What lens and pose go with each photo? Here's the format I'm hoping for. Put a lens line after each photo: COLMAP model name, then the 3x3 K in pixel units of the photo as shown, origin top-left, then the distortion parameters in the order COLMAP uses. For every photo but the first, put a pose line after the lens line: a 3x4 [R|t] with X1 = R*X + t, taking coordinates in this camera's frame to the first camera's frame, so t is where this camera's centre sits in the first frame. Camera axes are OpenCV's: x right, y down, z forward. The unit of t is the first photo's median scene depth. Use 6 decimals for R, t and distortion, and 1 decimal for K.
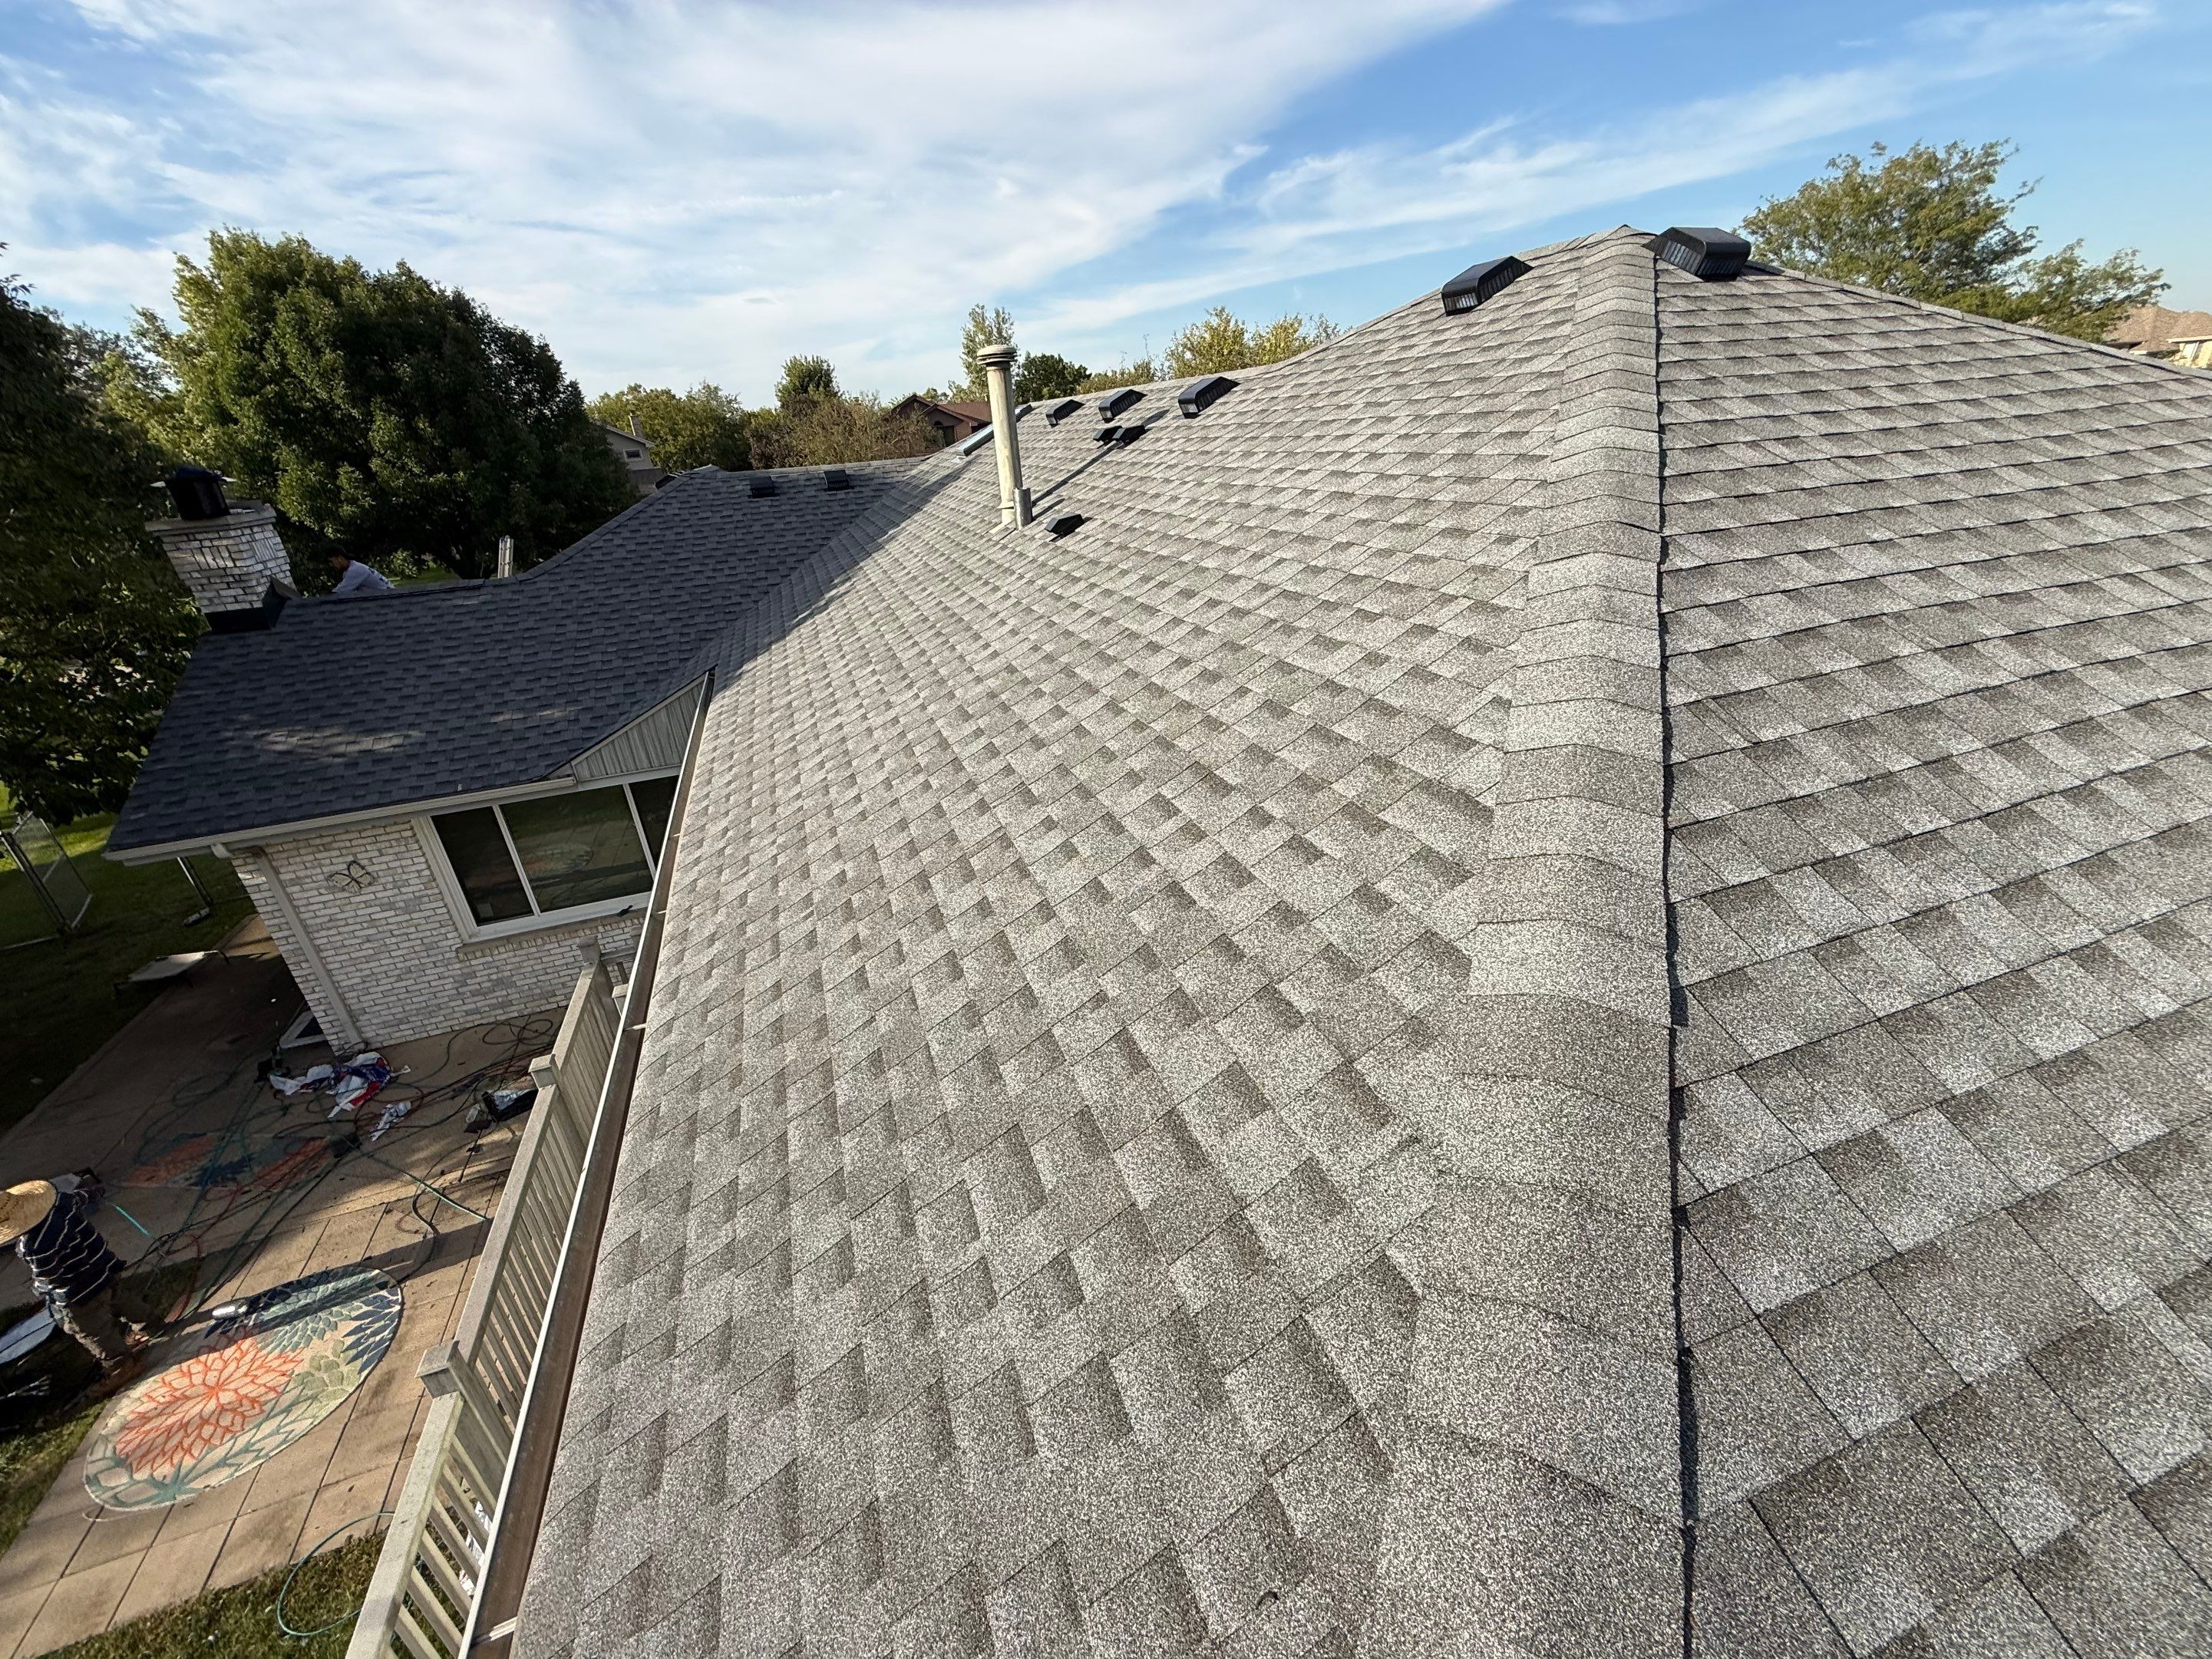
lens RADIAL K [[885.2, 0, 1108.7], [0, 885.2, 834.1], [0, 0, 1]] dist [0.001648, 0.000230]
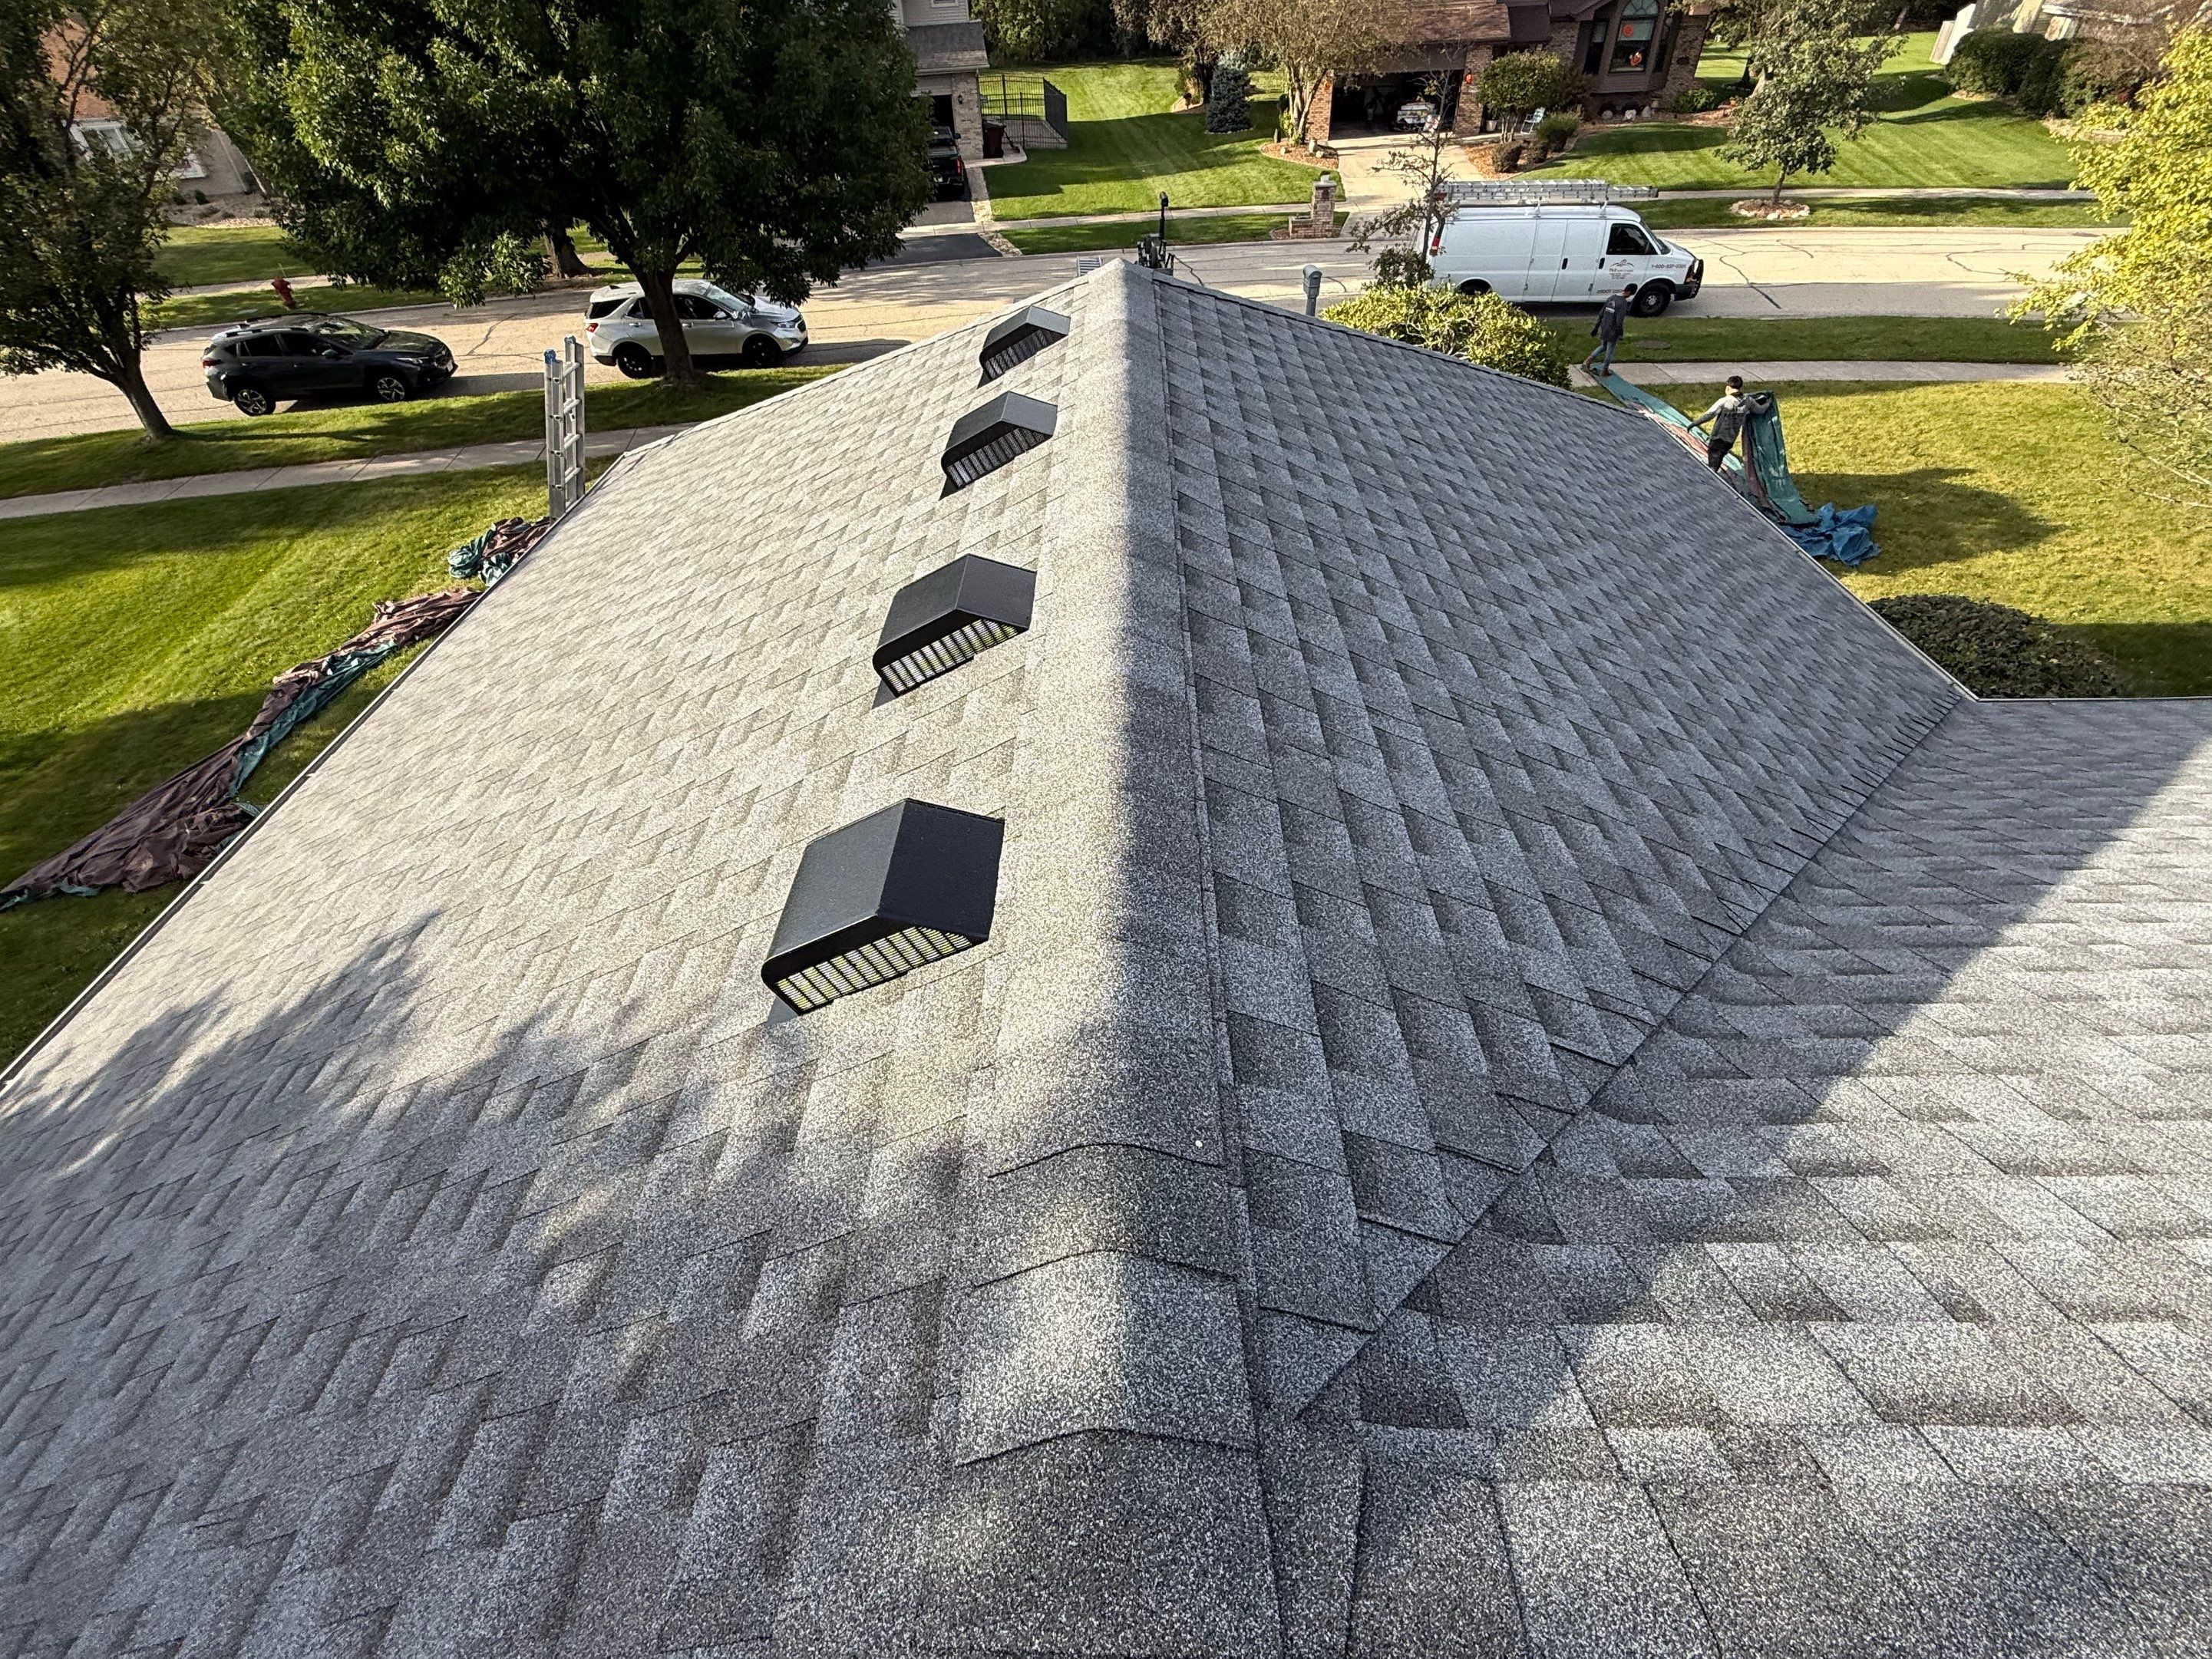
lens RADIAL K [[1046.1, 0, 1098.6], [0, 1046.1, 816.2], [0, 0, 1]] dist [0.000199, -0.000643]
pose [[0.937643, 0.238691, -0.252688, -0.213154], [-0.162912, 0.943935, 0.287136, -0.216870], [0.307058, -0.228066, 0.923960, 0.428121]]
